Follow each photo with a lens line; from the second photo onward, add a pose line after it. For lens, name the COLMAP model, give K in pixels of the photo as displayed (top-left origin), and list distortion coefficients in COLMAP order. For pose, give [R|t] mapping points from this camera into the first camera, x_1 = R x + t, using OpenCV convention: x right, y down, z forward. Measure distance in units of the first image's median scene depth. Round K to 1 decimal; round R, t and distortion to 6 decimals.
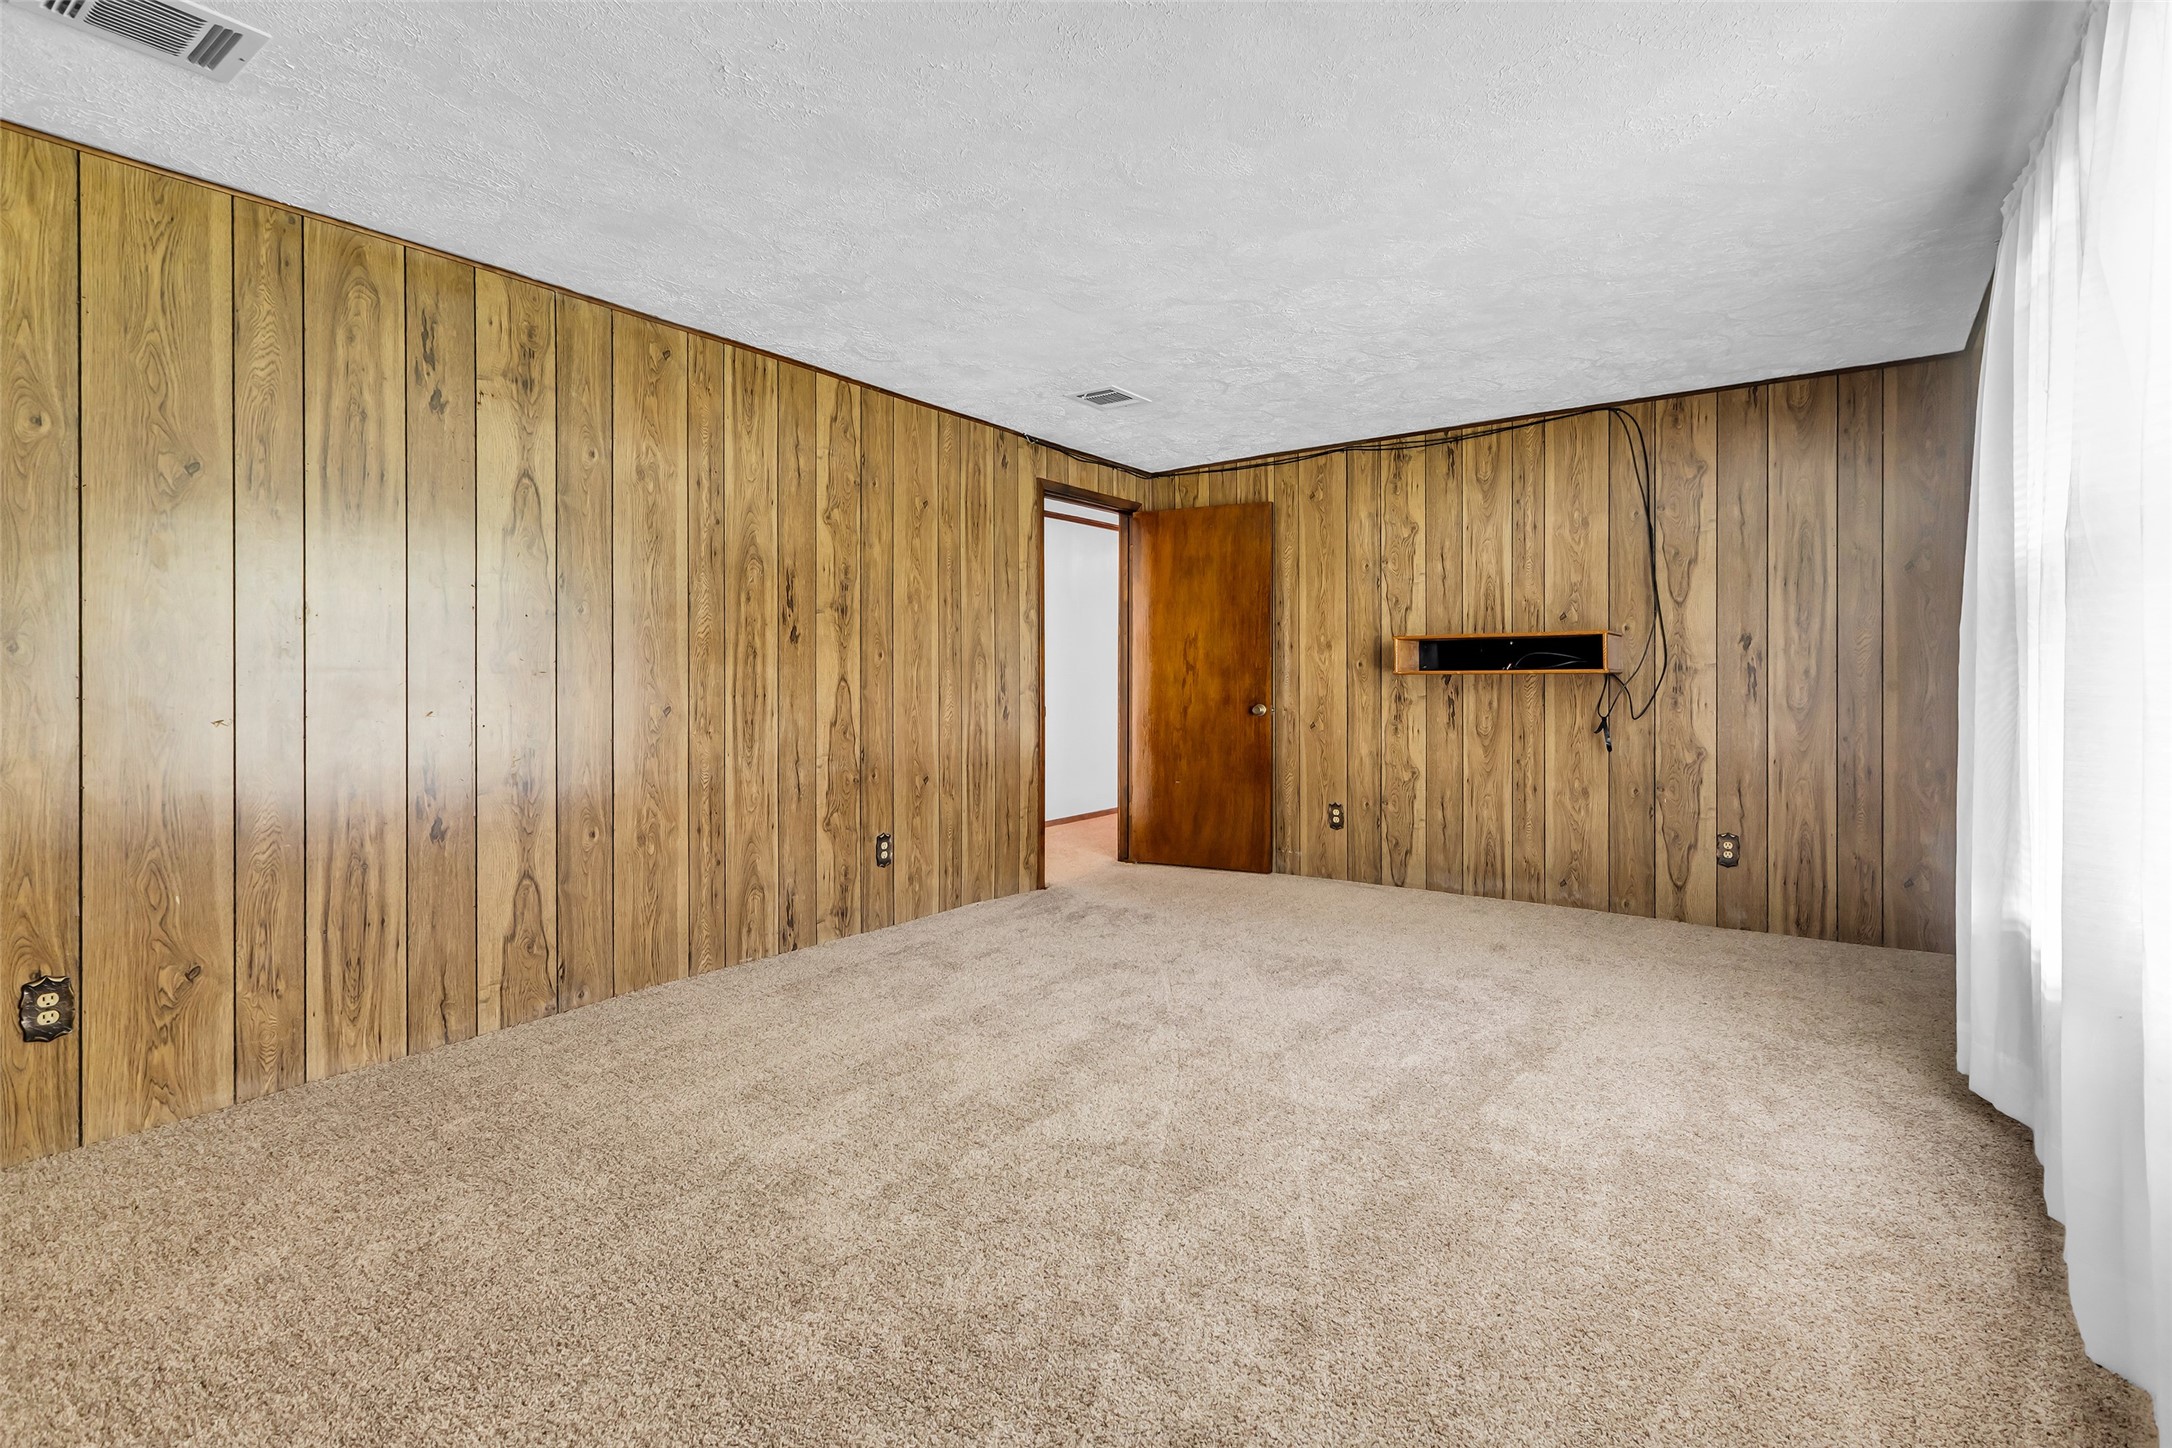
lens RADIAL K [[975.9, 0, 1104.4], [0, 975.9, 682.3], [0, 0, 1]] dist [0.001972, -0.000176]
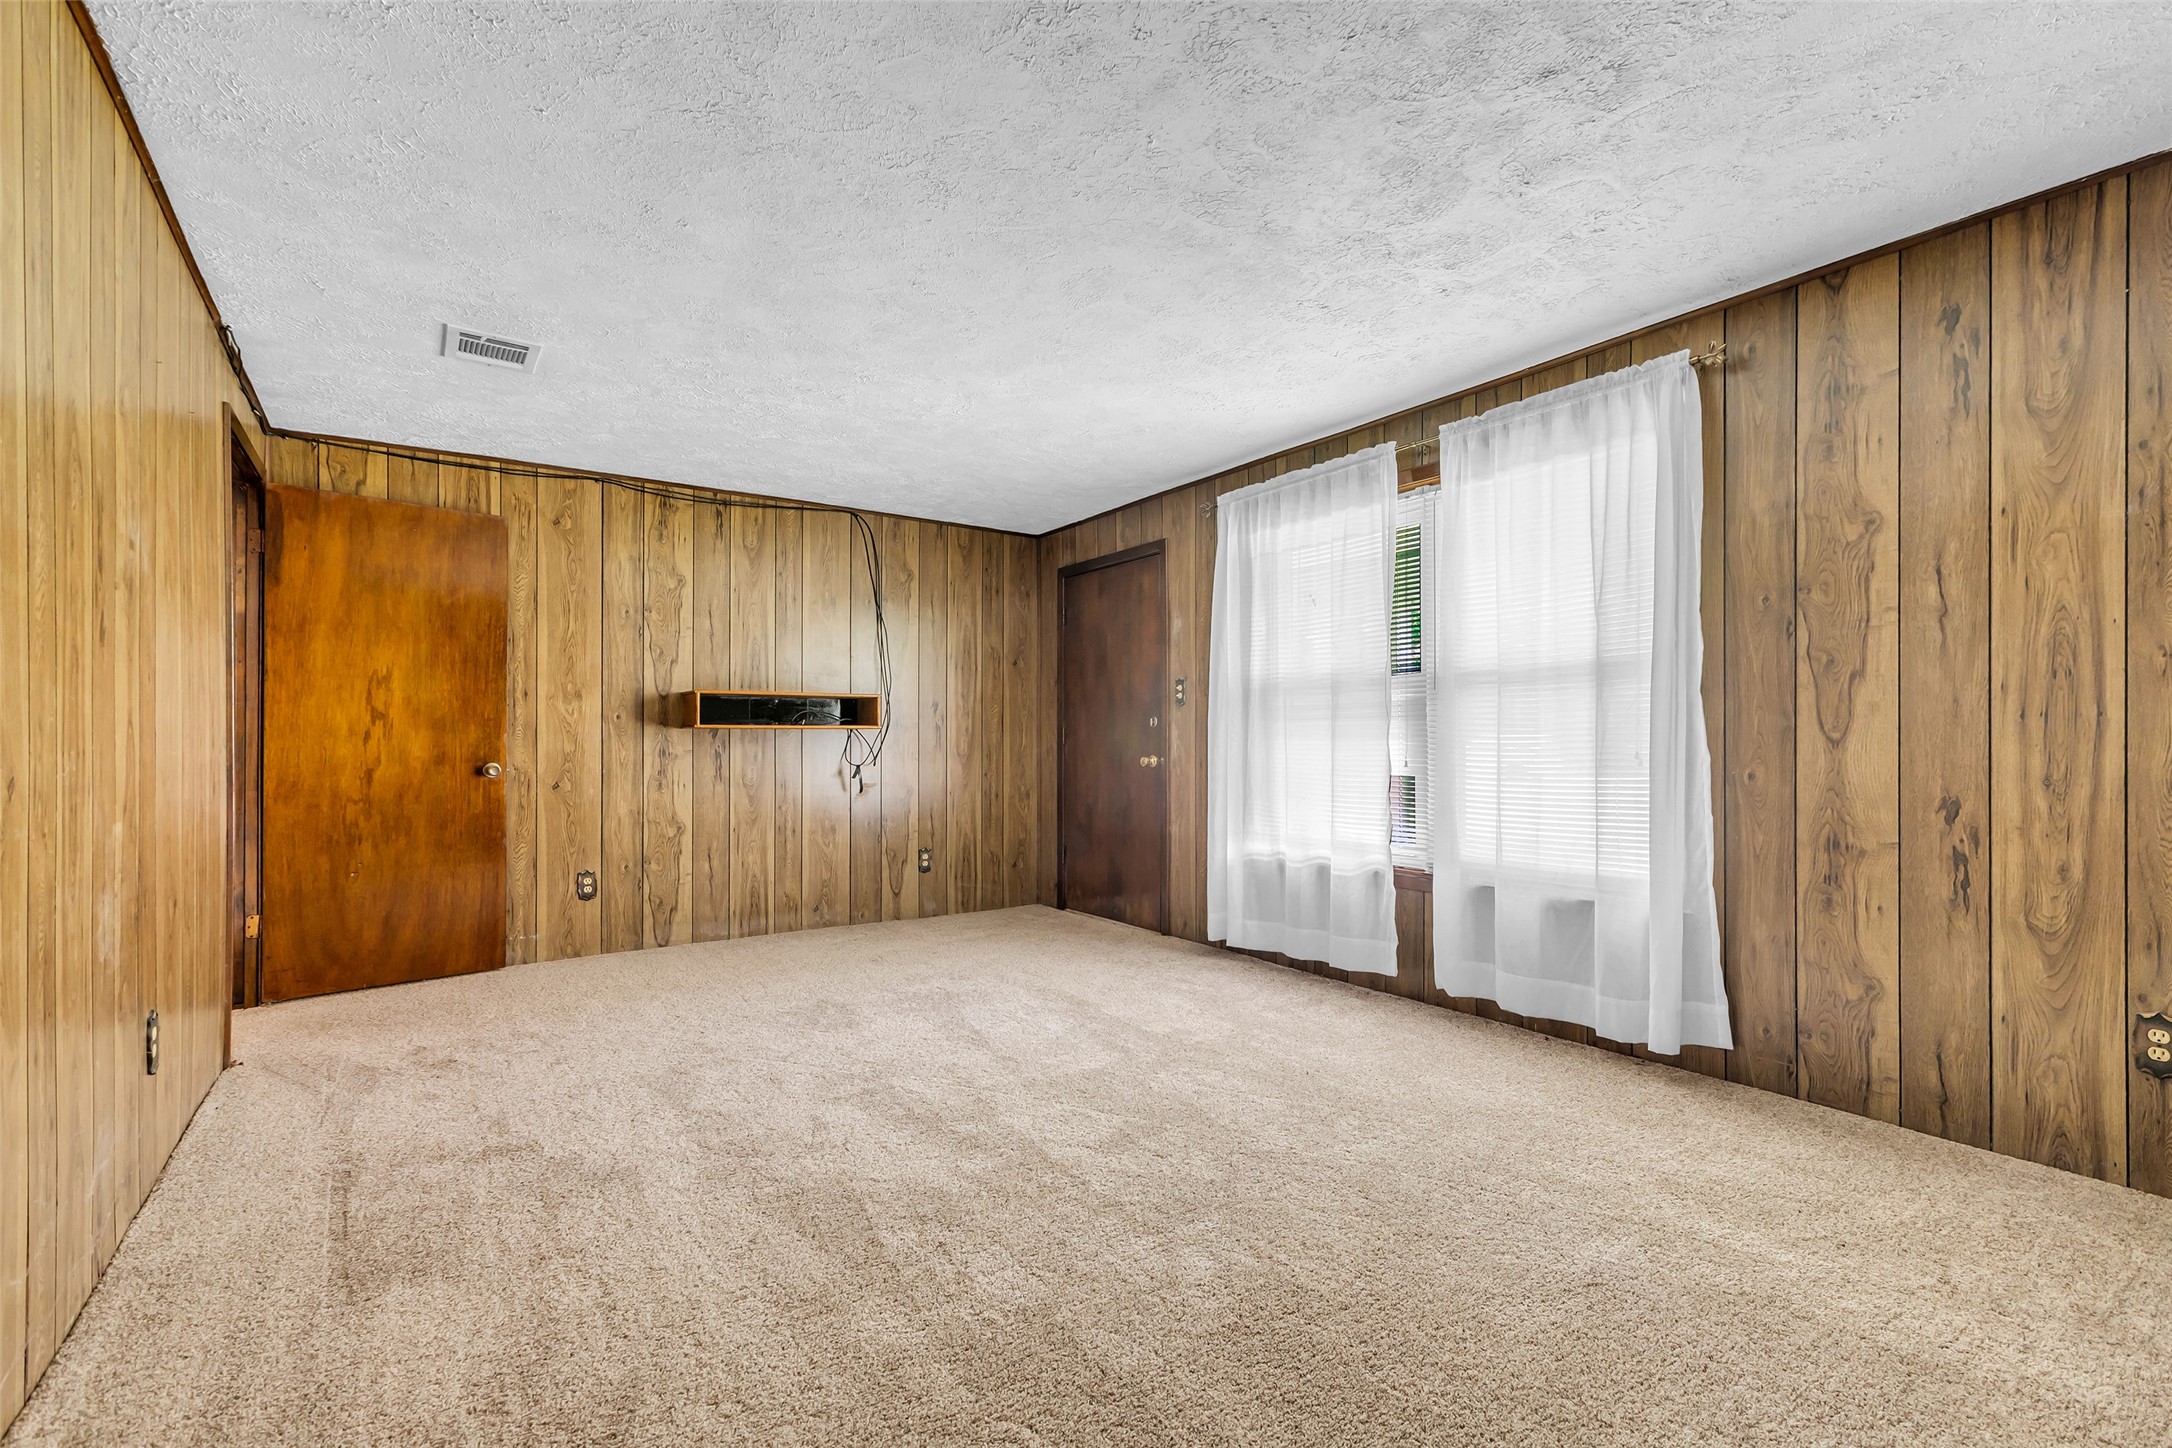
lens RADIAL K [[975.9, 0, 1076.4], [0, 975.9, 740.5], [0, 0, 1]] dist [0.001972, -0.000176]
pose [[0.340519, -0.000823, 0.940237, -0.477691], [0.000459, 1.000000, 0.000709, 0.003546], [-0.940237, 0.000190, 0.340520, 0.285886]]
